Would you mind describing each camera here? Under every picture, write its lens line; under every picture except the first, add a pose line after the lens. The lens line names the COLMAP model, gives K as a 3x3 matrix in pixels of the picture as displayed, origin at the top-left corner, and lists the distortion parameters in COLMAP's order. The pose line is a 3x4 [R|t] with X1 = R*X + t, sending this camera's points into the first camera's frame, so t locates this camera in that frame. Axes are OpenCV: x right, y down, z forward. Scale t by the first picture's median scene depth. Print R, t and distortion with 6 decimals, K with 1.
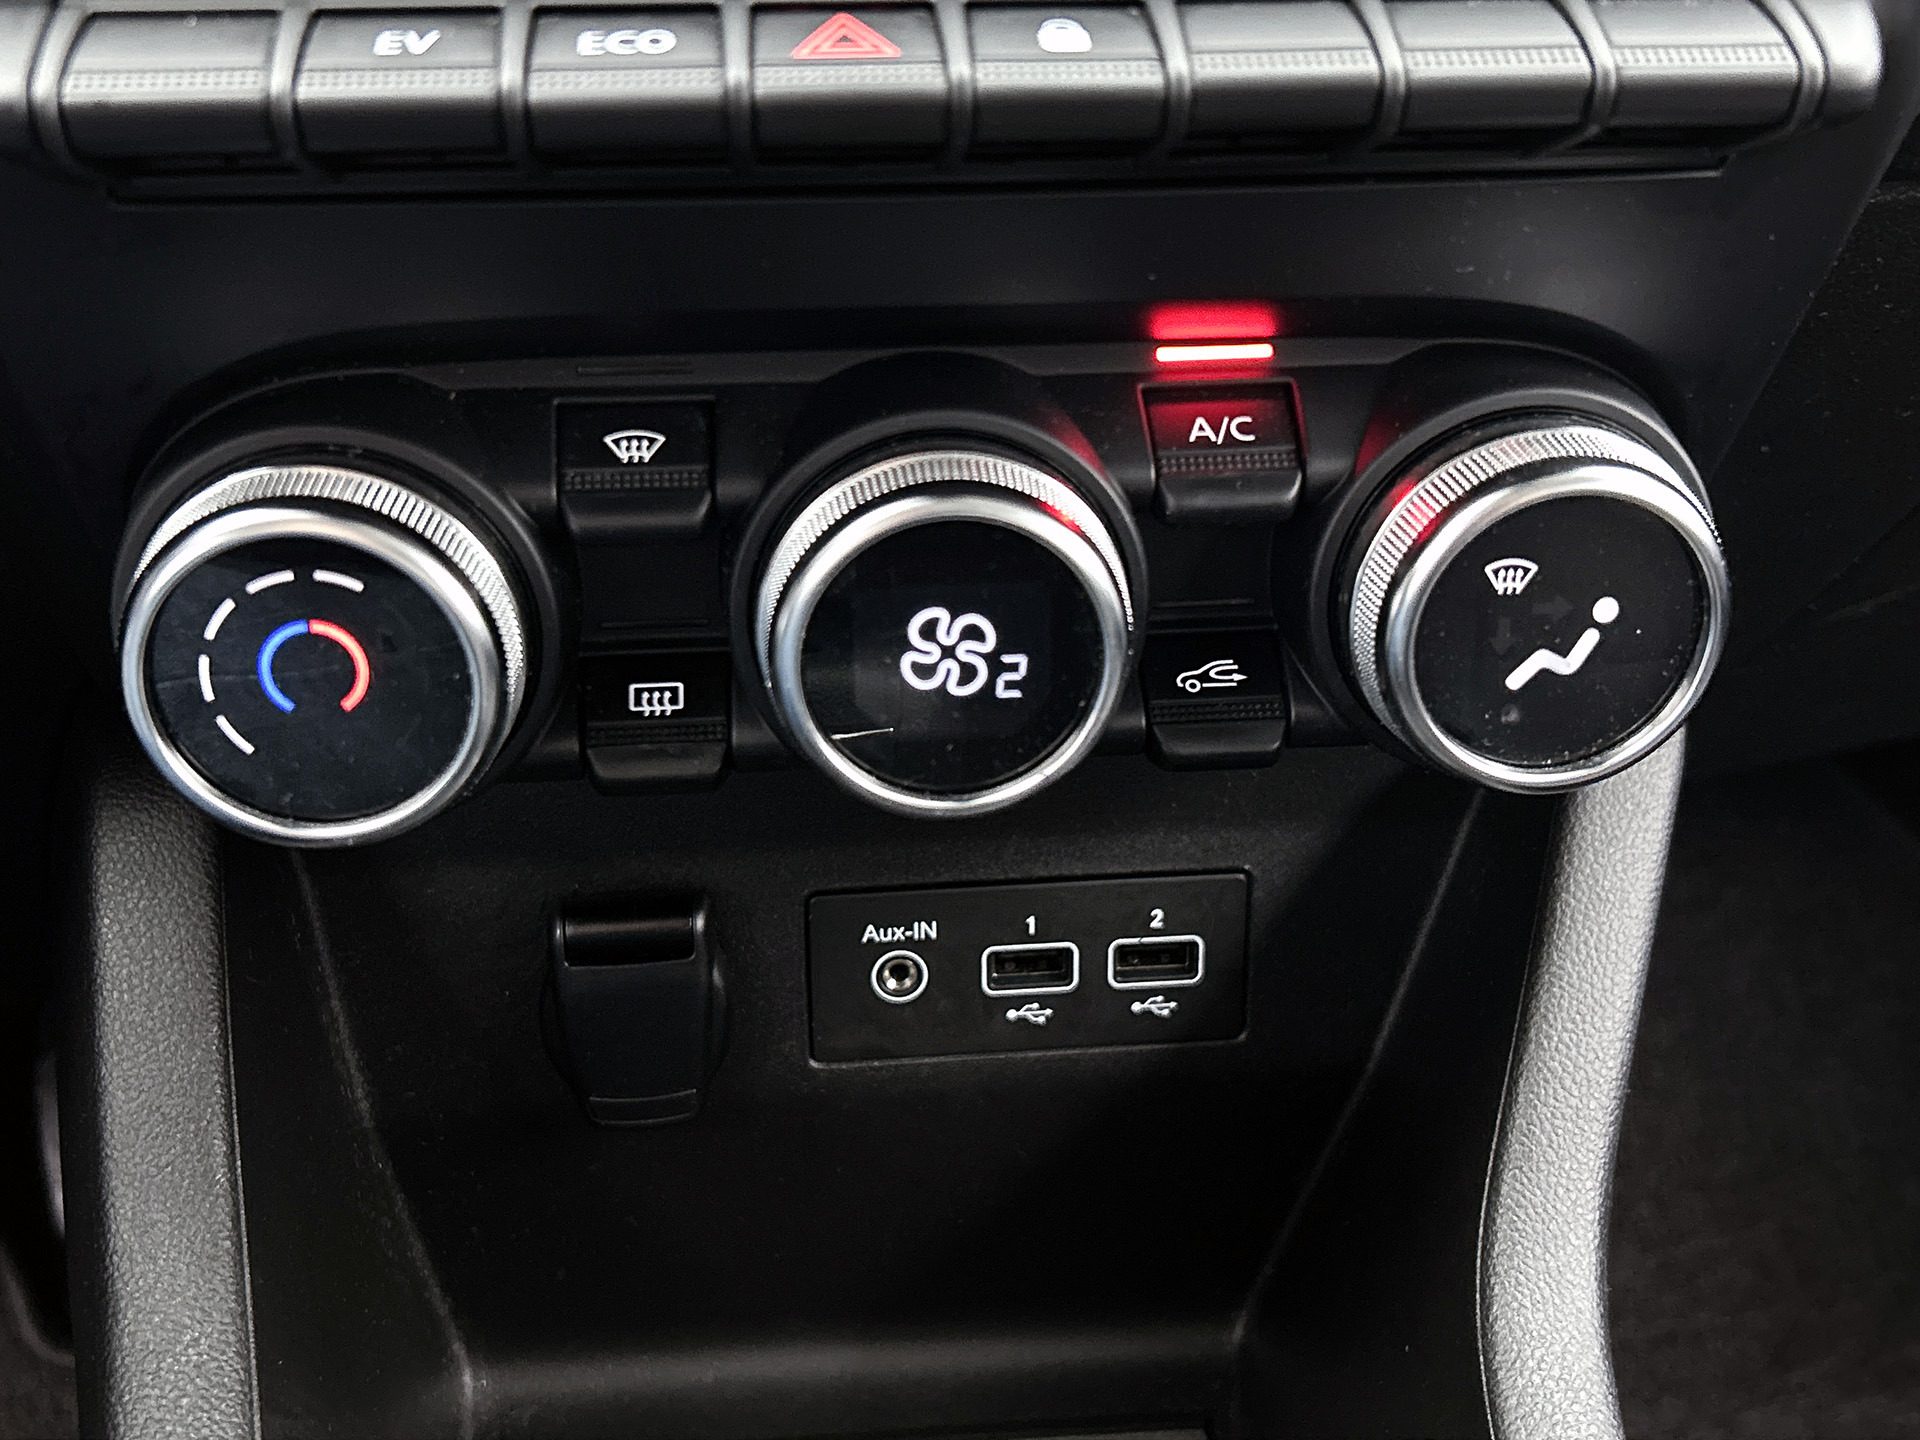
lens RADIAL K [[1912.1, 0, 960.0], [0, 1912.1, 720.0], [0, 0, 1]] dist [0.077256, -0.001328]
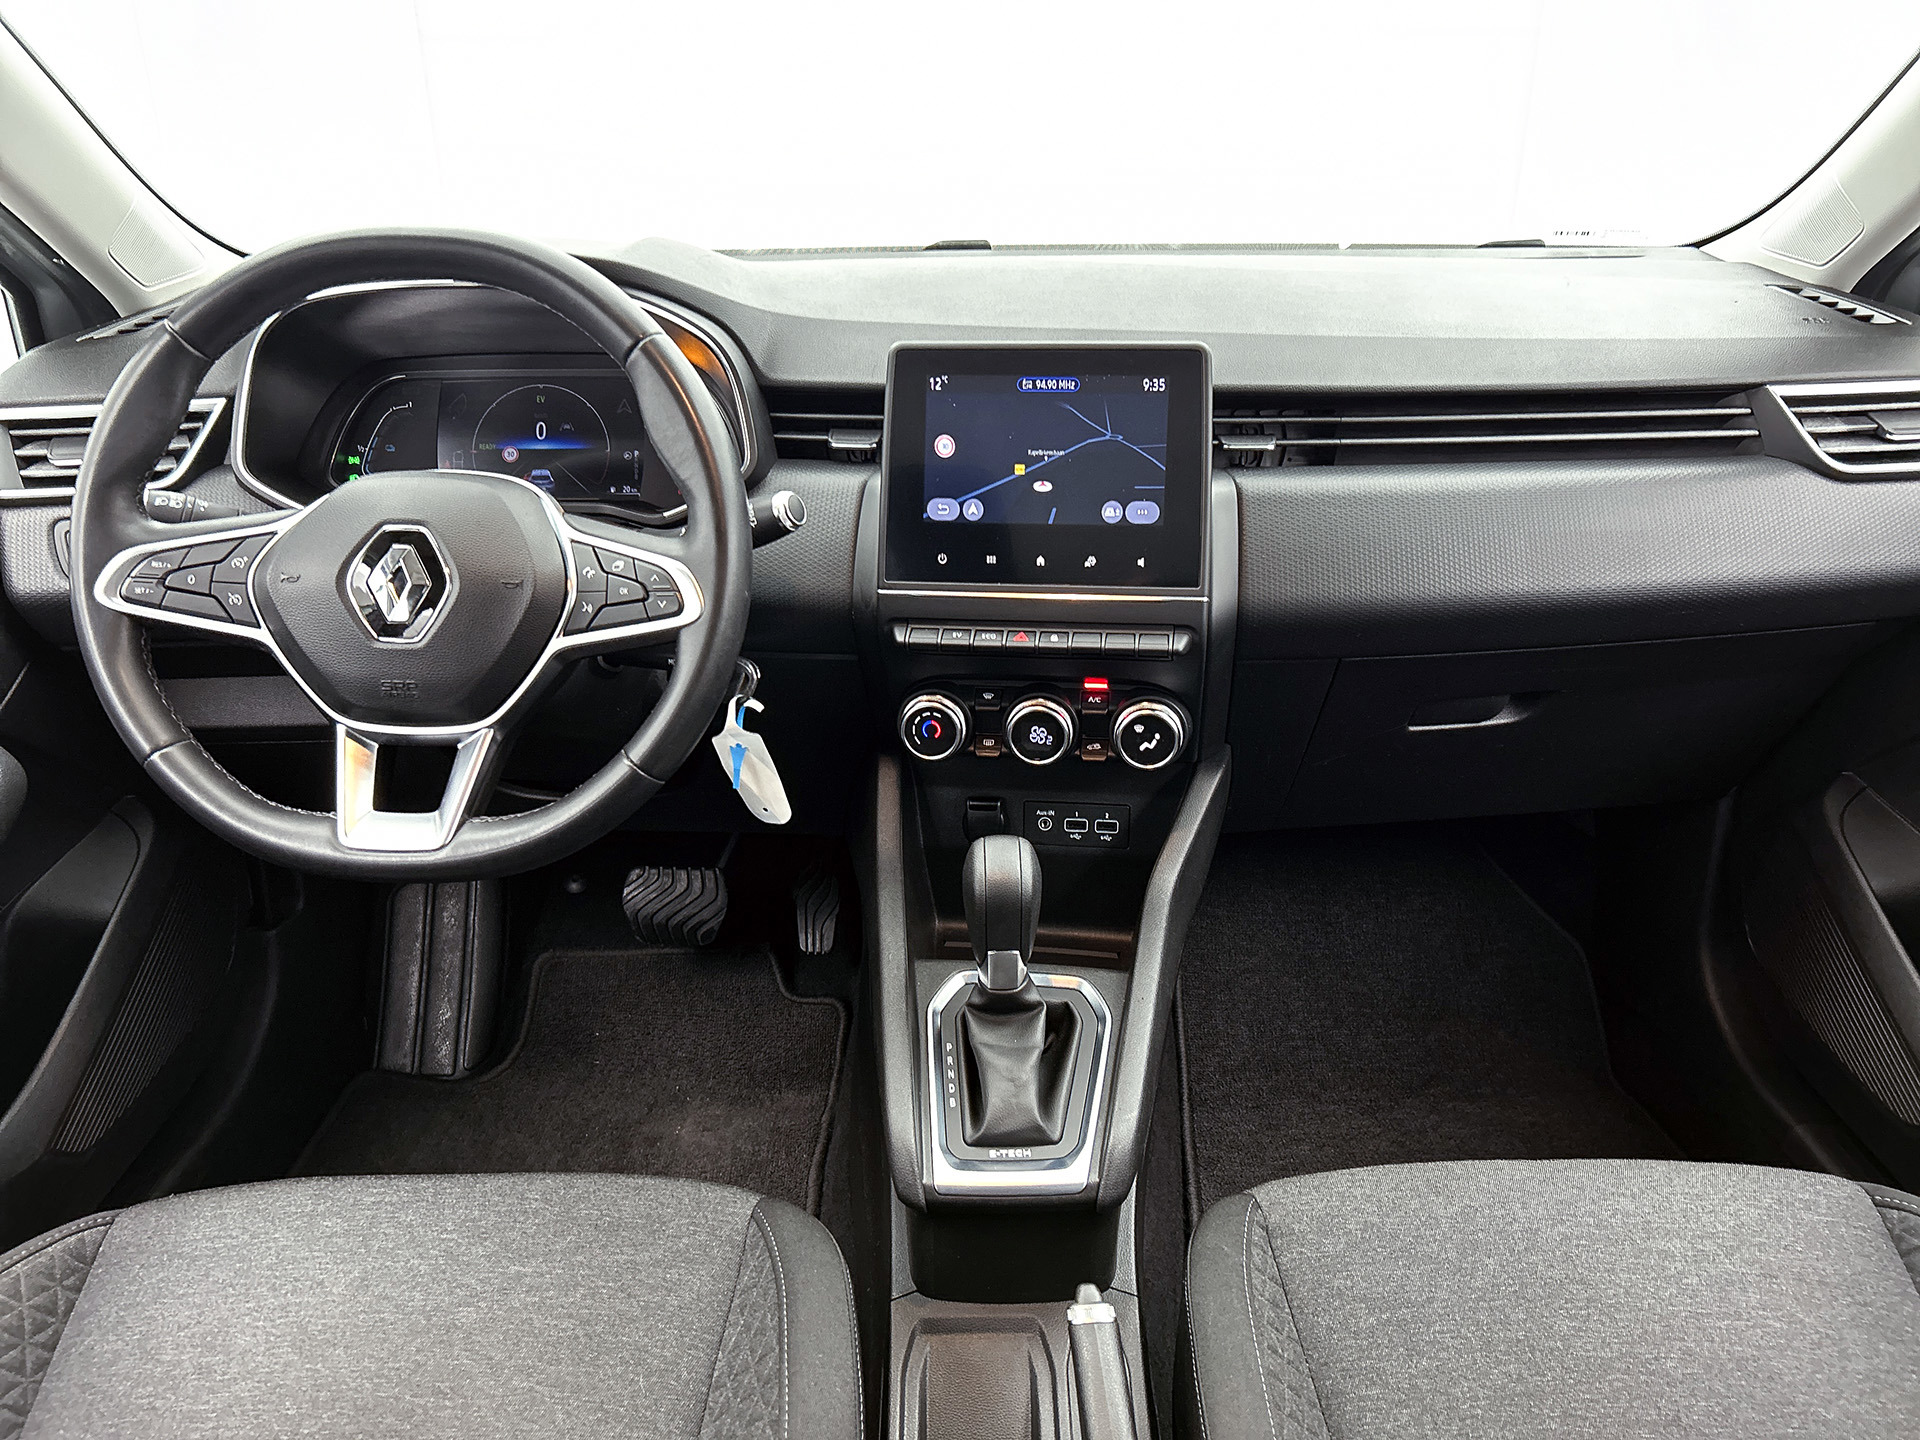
lens RADIAL K [[1470.0, 0, 960.0], [0, 1470.0, 720.0], [0, 0, 1]] dist [0.010480, -0.001225]
pose [[0.969484, 0.066800, -0.235878, 0.544000], [-0.097504, 0.987853, -0.120995, 0.322493], [0.224930, 0.140301, 0.964221, -2.233252]]
